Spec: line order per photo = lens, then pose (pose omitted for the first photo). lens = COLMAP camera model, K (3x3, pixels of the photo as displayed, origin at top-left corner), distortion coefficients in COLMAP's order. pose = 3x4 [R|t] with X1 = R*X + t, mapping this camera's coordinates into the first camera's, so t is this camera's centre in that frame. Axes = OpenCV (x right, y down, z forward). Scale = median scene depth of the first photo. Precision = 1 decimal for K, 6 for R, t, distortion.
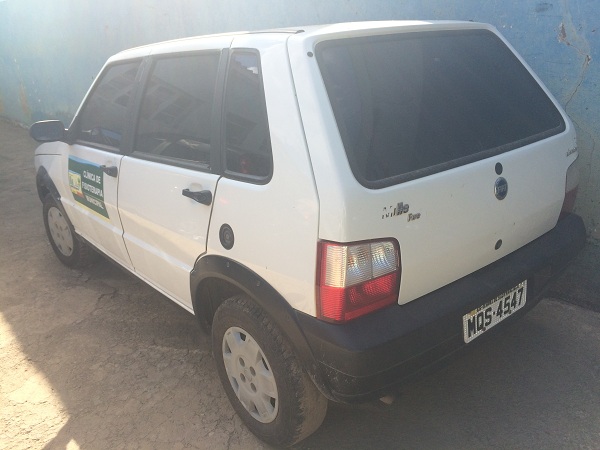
lens RADIAL K [[517.0, 0, 302.0], [0, 517.0, 226.4], [0, 0, 1]] dist [0.037681, -0.043589]
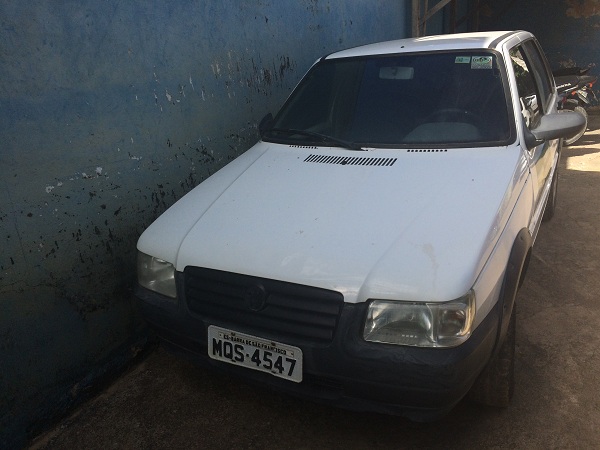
lens RADIAL K [[517.0, 0, 298.8], [0, 517.0, 224.6], [0, 0, 1]] dist [0.037681, -0.043589]
pose [[-0.366278, -0.223218, 0.903335, -1.676496], [0.397462, 0.840249, 0.368789, -0.792067], [-0.841347, 0.494120, -0.219044, 2.401617]]
